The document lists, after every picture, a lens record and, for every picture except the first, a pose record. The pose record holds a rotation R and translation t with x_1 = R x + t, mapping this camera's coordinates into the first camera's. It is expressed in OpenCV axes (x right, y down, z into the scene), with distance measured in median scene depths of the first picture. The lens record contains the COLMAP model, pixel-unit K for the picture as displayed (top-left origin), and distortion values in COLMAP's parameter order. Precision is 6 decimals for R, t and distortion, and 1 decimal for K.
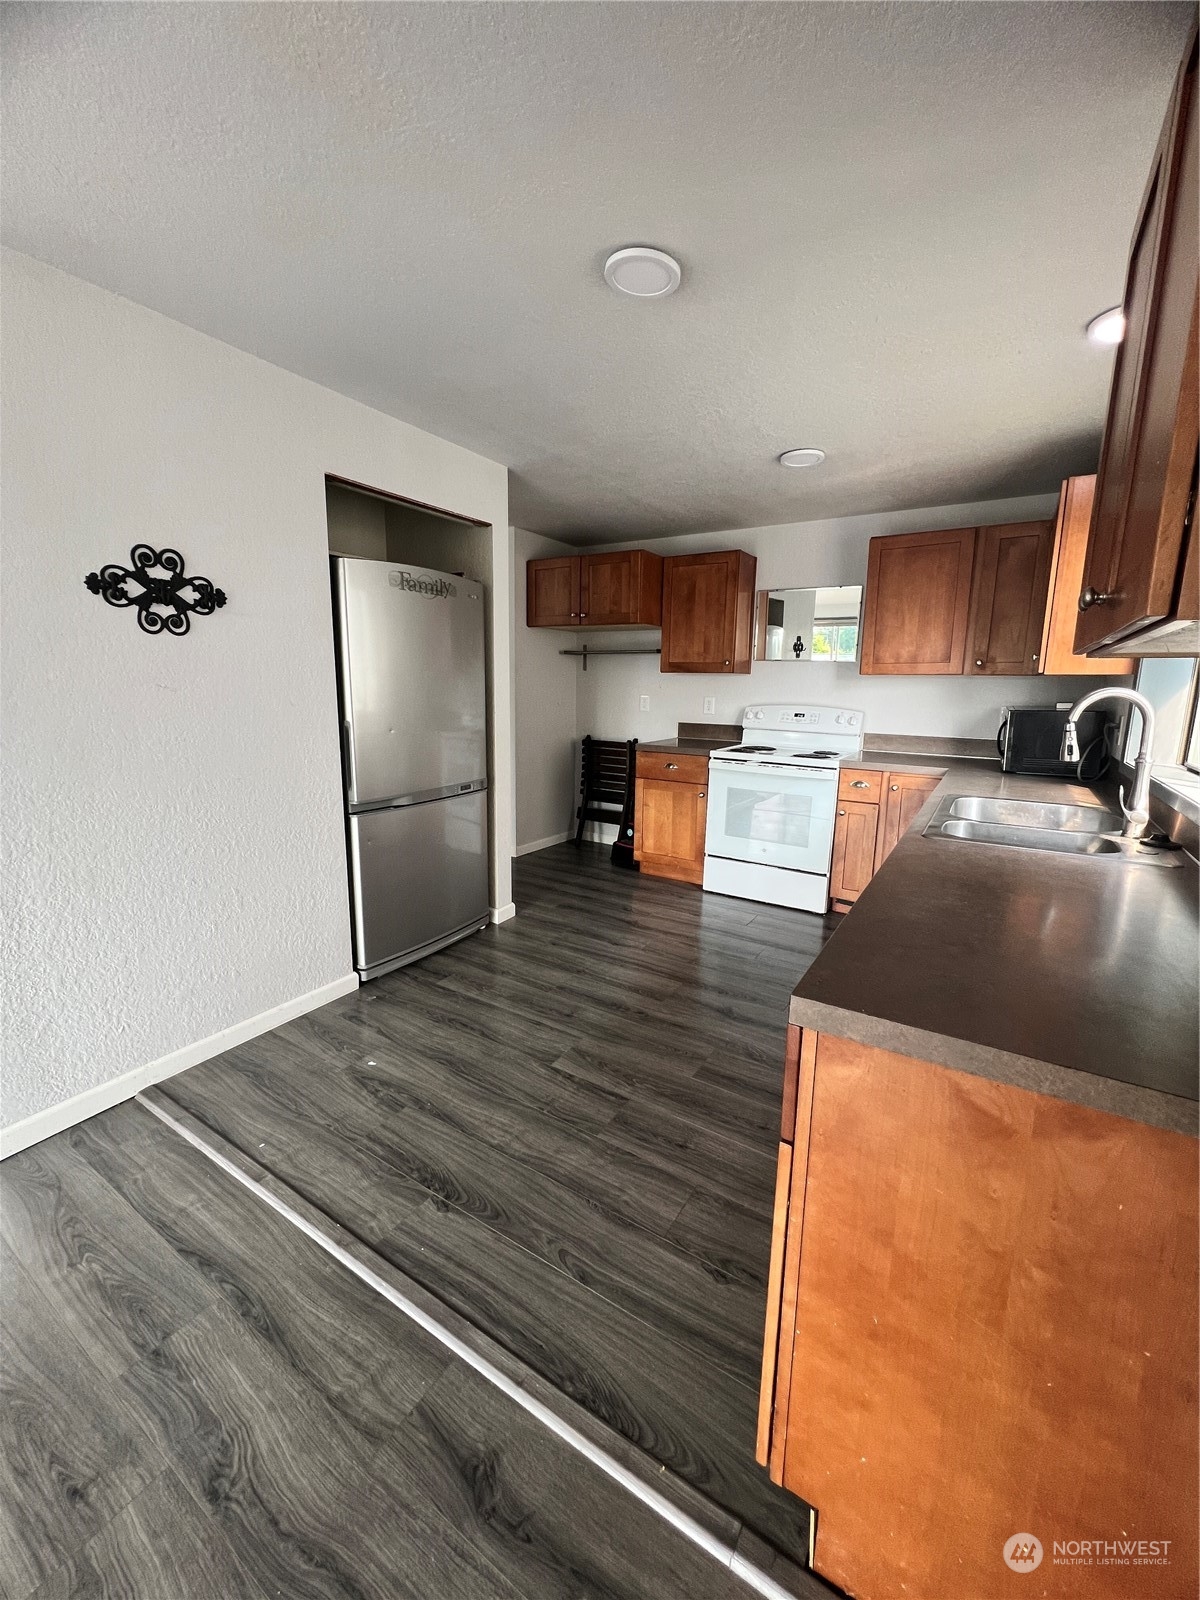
lens RADIAL K [[636.7, 0, 604.8], [0, 636.7, 793.4], [0, 0, 1]] dist [-0.000984, 0.001168]
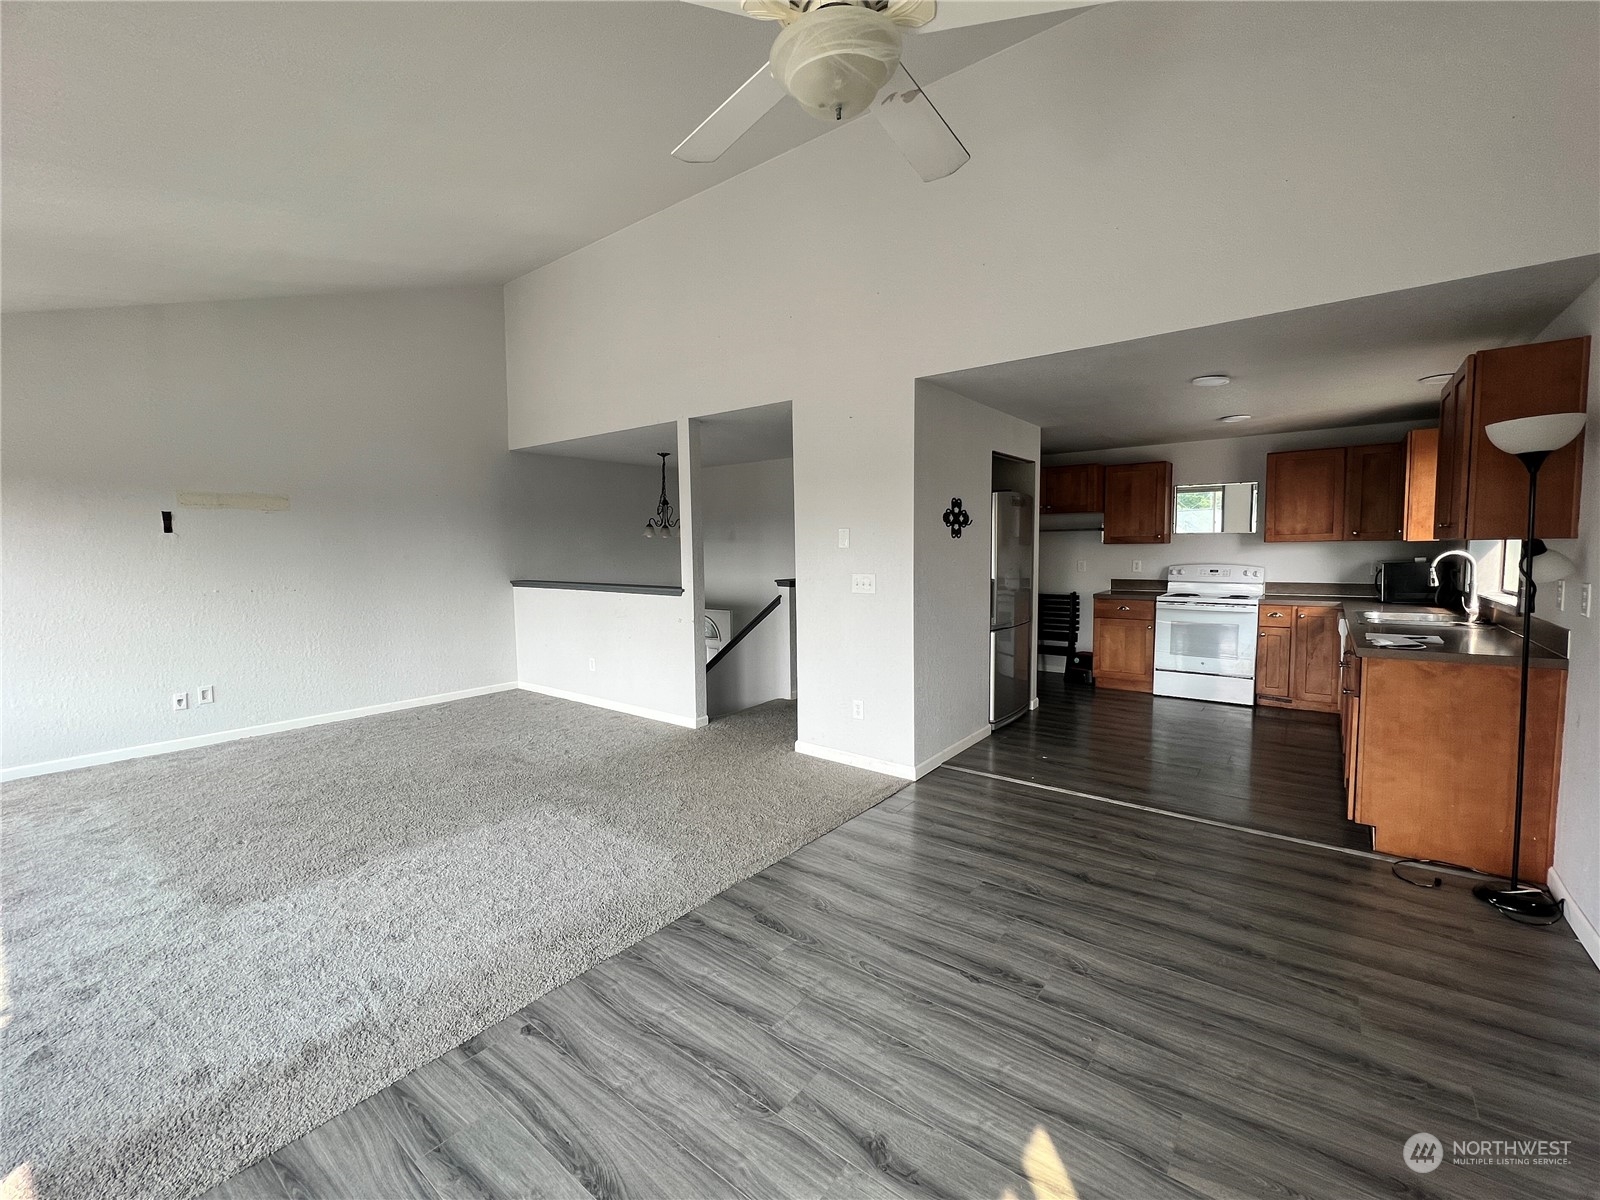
lens RADIAL K [[683.5, 0, 795.0], [0, 683.5, 595.6], [0, 0, 1]] dist [0.003551, 0.000248]
pose [[0.994736, -0.023439, -0.099751, -0.736586], [0.012850, 0.994336, -0.105505, 0.126019], [0.101659, 0.103668, 0.989403, -0.934551]]
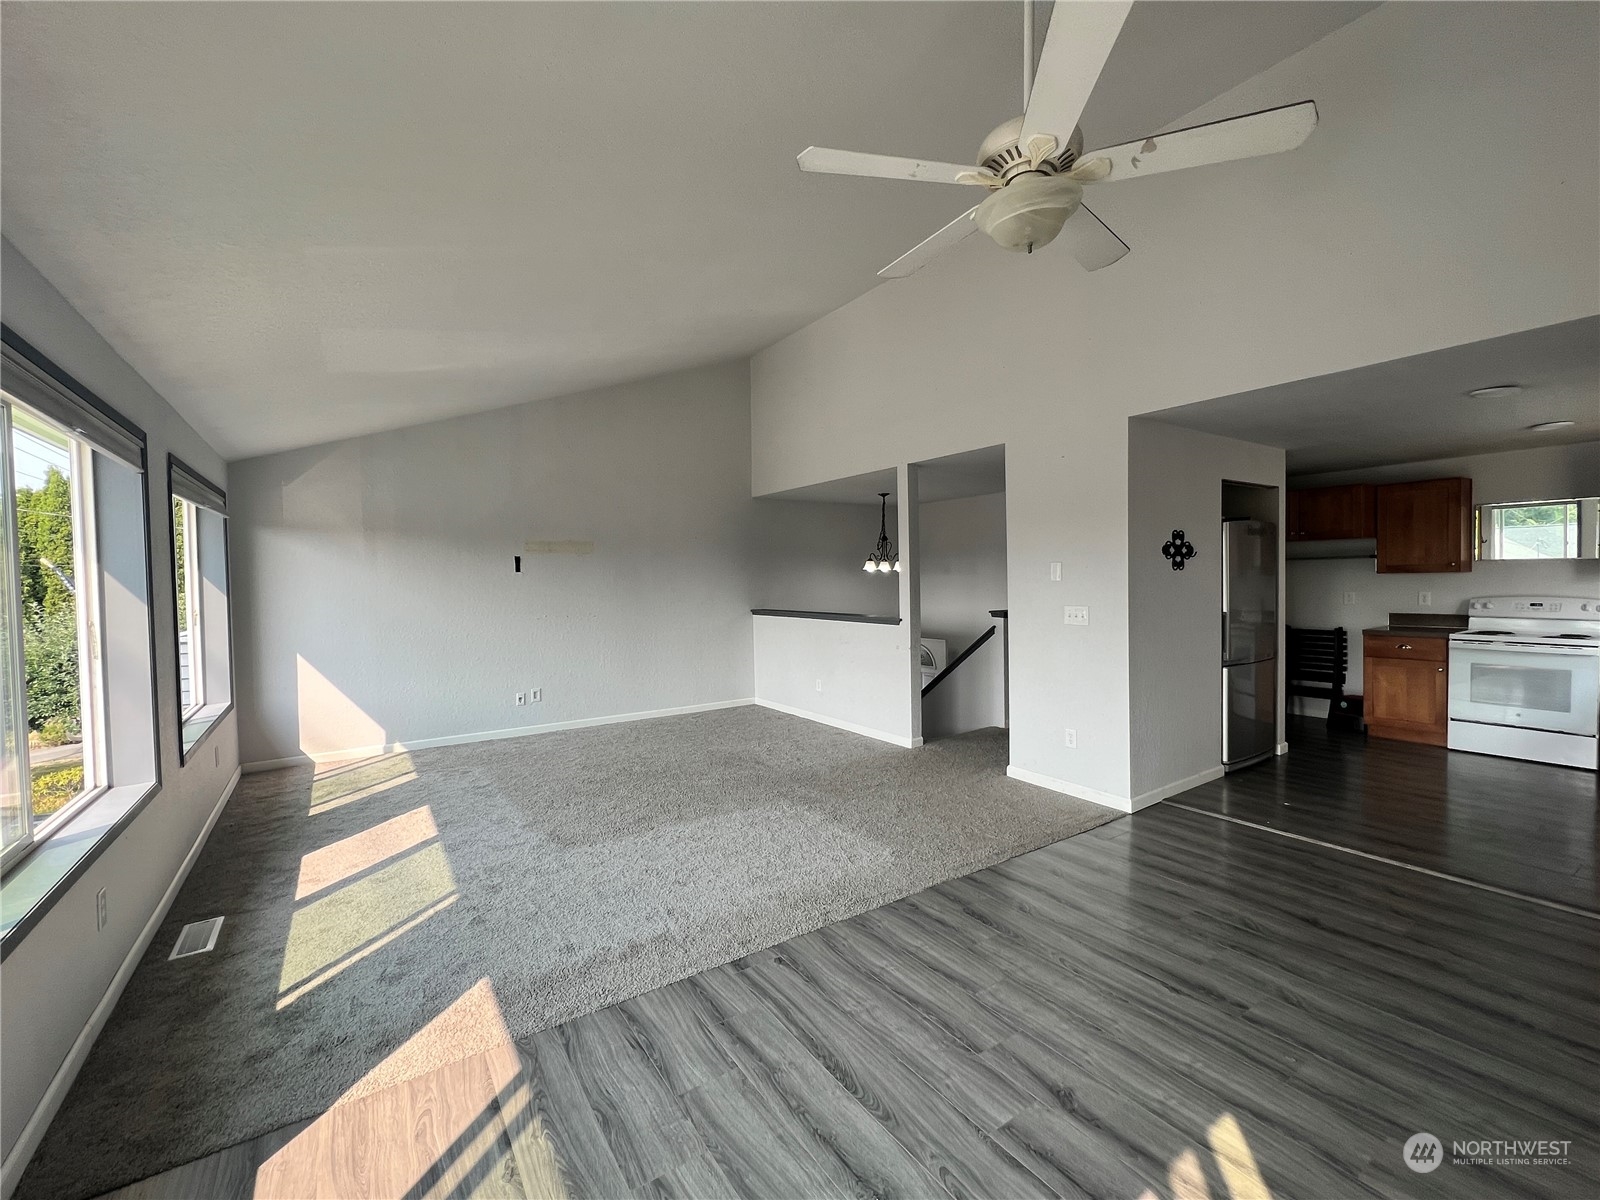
lens RADIAL K [[683.5, 0, 794.6], [0, 683.5, 597.5], [0, 0, 1]] dist [0.003551, 0.000248]
pose [[0.915675, -0.024656, -0.401162, -0.694837], [-0.035478, 0.989262, -0.141782, 0.146501], [0.400350, 0.144059, 0.904968, -1.110466]]
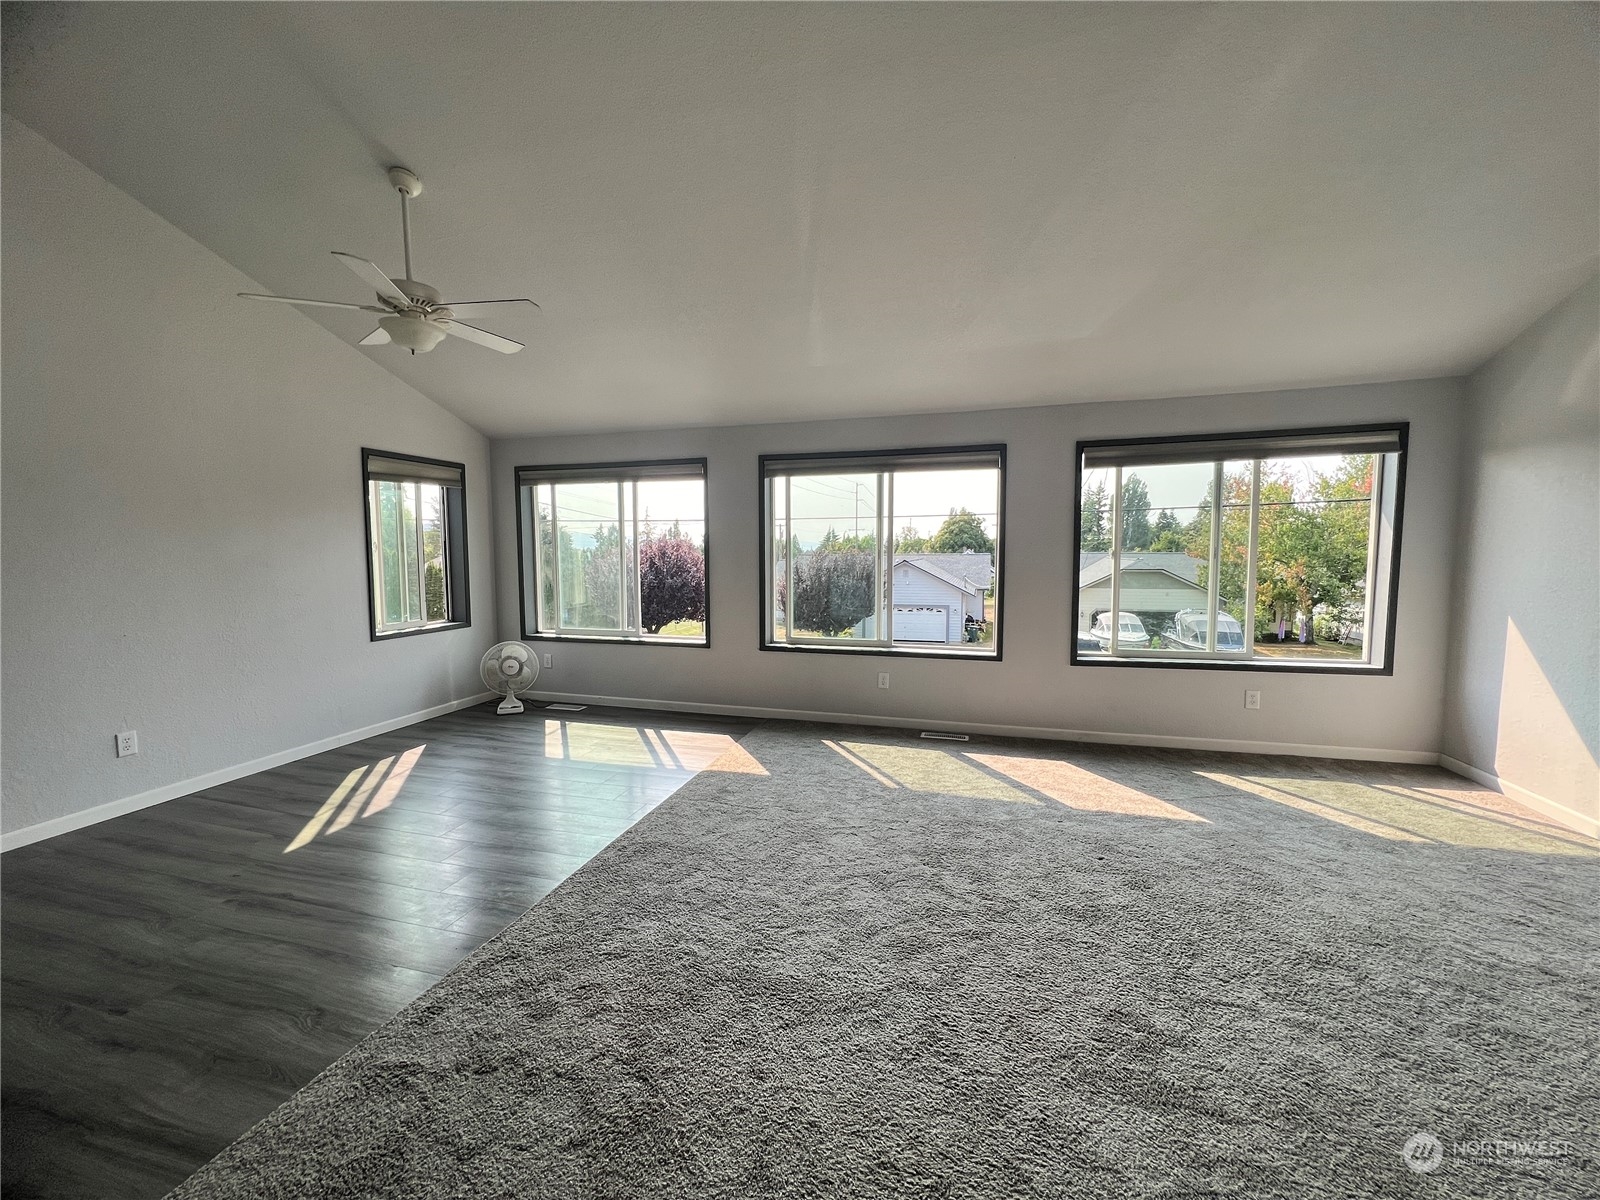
lens RADIAL K [[636.7, 0, 795.1], [0, 636.7, 599.6], [0, 0, 1]] dist [-0.000984, 0.001168]
pose [[-0.959427, 0.007533, -0.281857, -1.098151], [-0.062000, 0.969540, 0.236957, -0.213941], [0.275056, 0.244818, -0.929736, 0.991004]]
